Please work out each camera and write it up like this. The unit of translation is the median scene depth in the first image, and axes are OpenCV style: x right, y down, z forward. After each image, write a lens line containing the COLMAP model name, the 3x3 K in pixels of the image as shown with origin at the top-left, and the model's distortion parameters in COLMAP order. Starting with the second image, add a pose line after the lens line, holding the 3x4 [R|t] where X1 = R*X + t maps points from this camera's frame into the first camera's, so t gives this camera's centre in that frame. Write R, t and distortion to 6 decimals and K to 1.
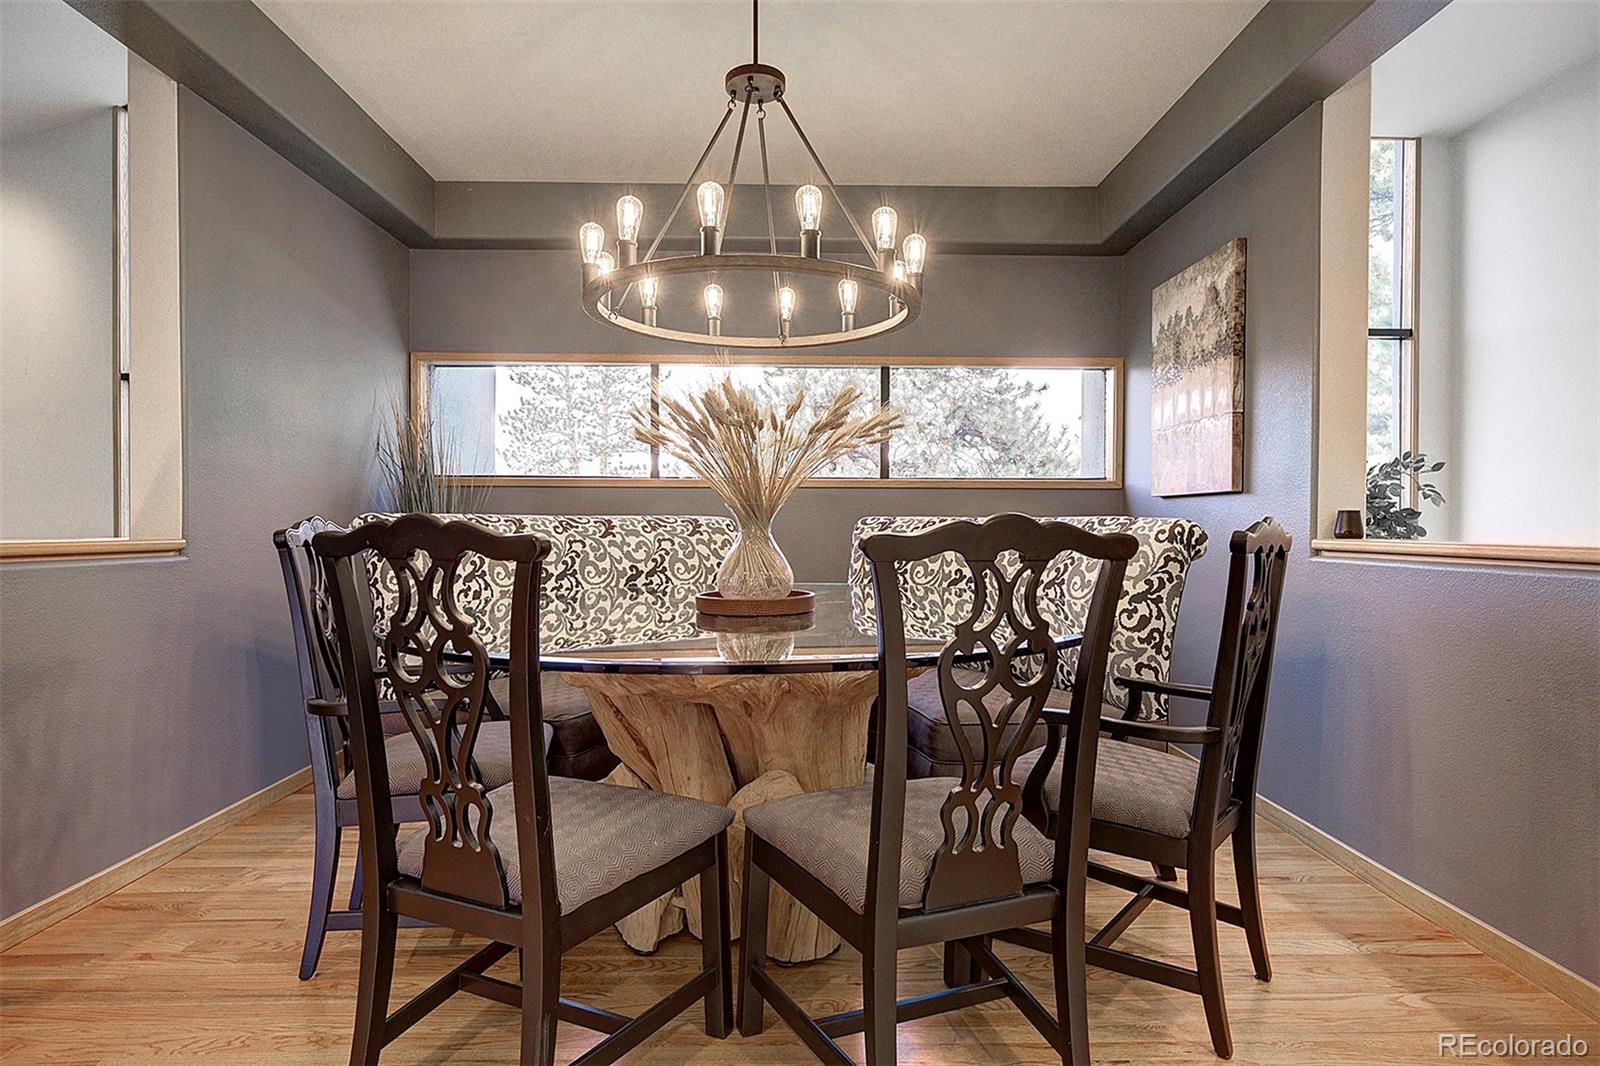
lens RADIAL K [[854.5, 0, 798.0], [0, 854.5, 527.1], [0, 0, 1]] dist [0.004254, 0.000298]
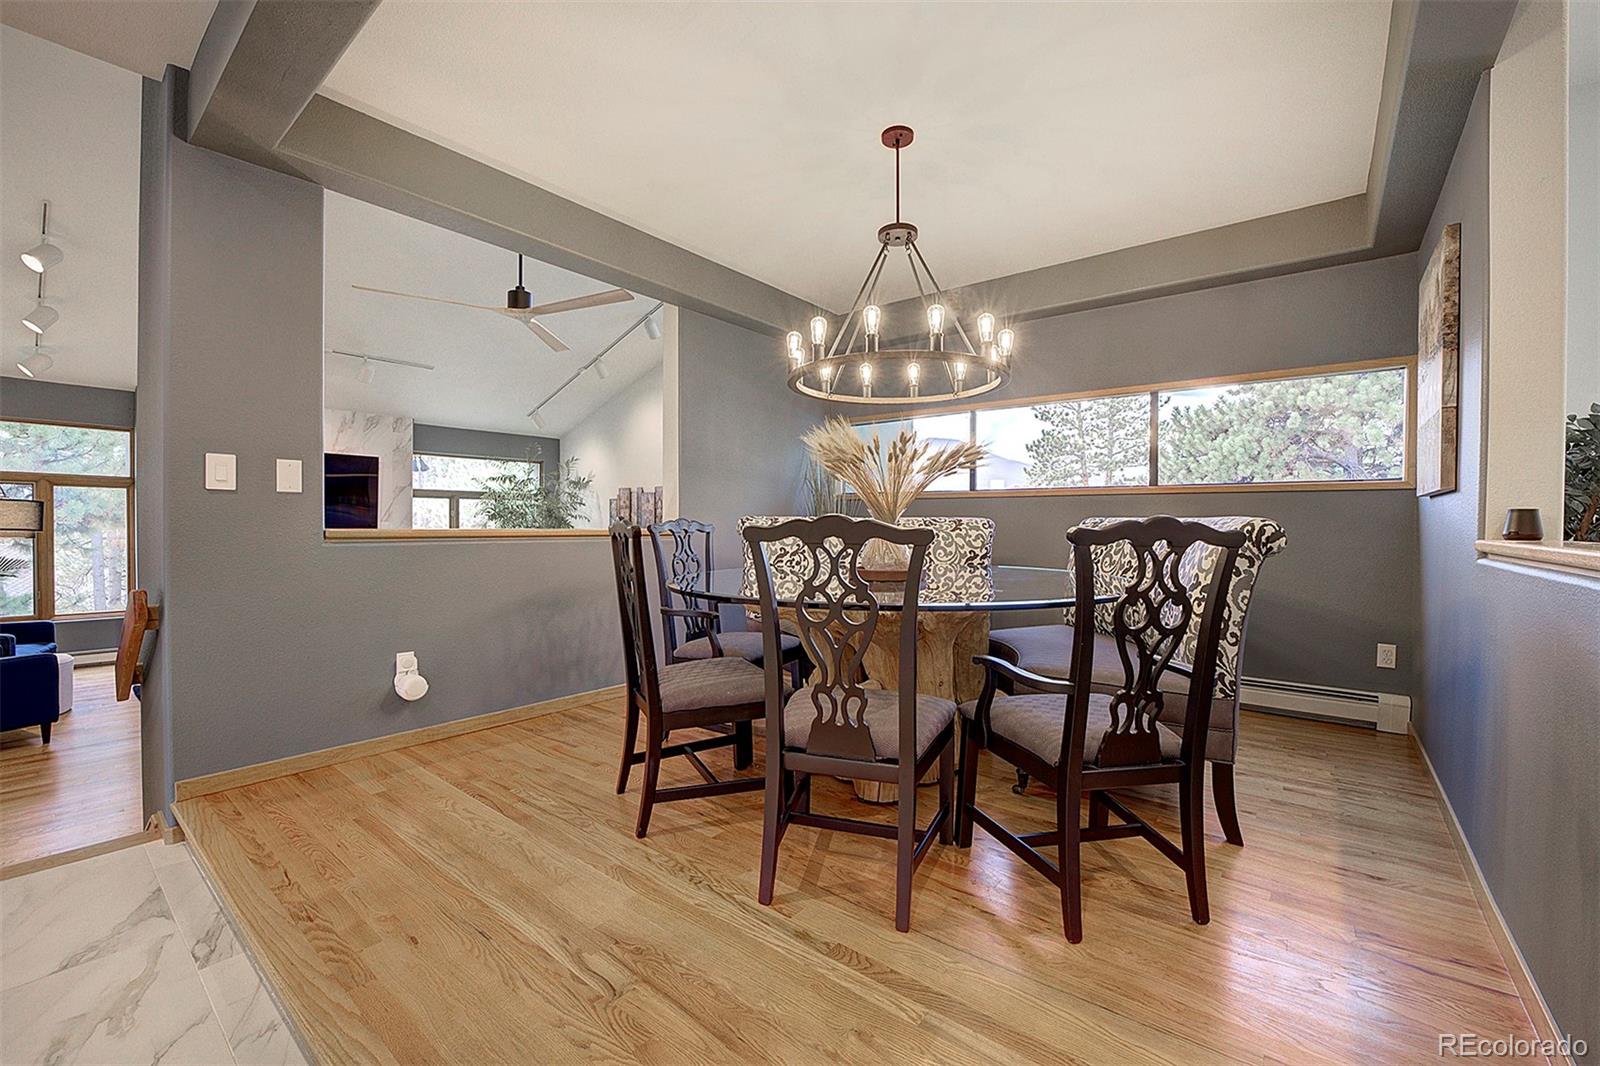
lens RADIAL K [[628.2, 0, 800.8], [0, 628.2, 526.5], [0, 0, 1]] dist [-0.018539, 0.000921]
pose [[0.776487, 0.006097, -0.630103, 0.498061], [-0.006477, 0.999978, 0.001694, 0.002808], [0.630100, 0.002766, 0.776509, 0.018095]]
